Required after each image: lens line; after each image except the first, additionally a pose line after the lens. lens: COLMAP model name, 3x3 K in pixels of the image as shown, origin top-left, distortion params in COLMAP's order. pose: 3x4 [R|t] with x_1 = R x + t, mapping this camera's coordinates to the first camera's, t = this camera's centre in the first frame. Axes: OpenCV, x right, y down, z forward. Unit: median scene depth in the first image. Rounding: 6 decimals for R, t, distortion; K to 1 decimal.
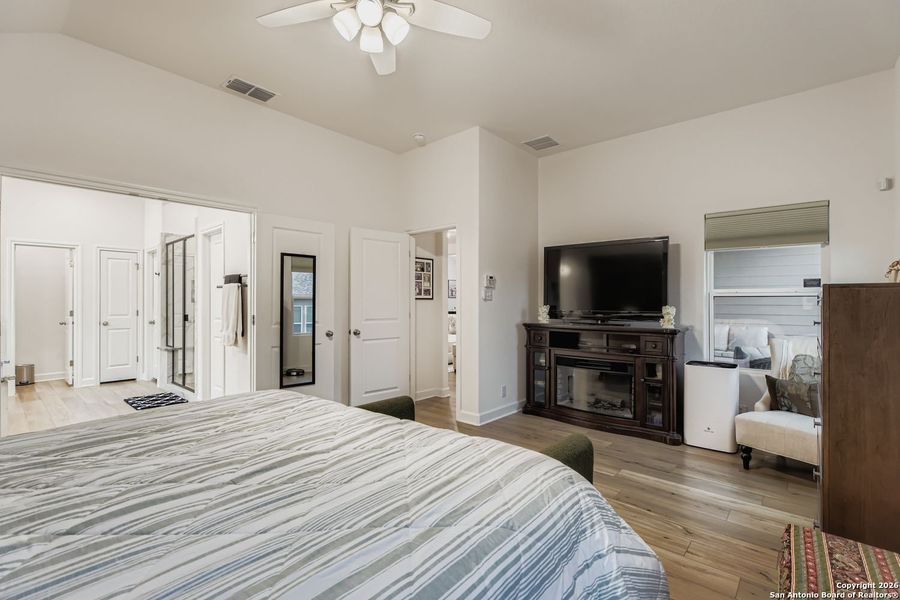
lens RADIAL K [[404.6, 0, 455.0], [0, 404.6, 300.2], [0, 0, 1]] dist [-0.004653, -0.000665]
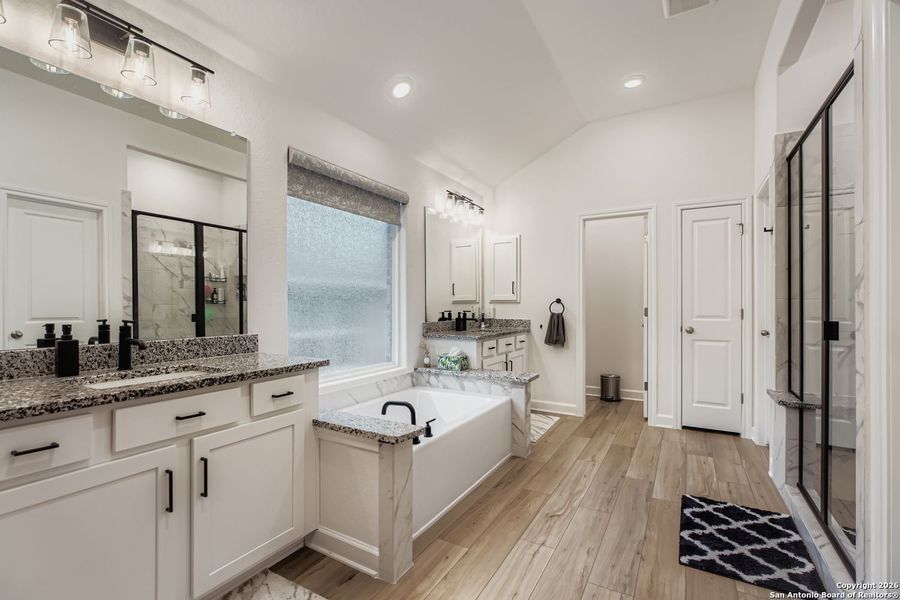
lens RADIAL K [[404.6, 0, 455.5], [0, 404.6, 302.4], [0, 0, 1]] dist [-0.004653, -0.000665]
pose [[0.184620, -0.000721, -0.982810, -0.349429], [0.002478, 0.999997, -0.000268, 0.016294], [0.982807, -0.002386, 0.184621, 0.561763]]
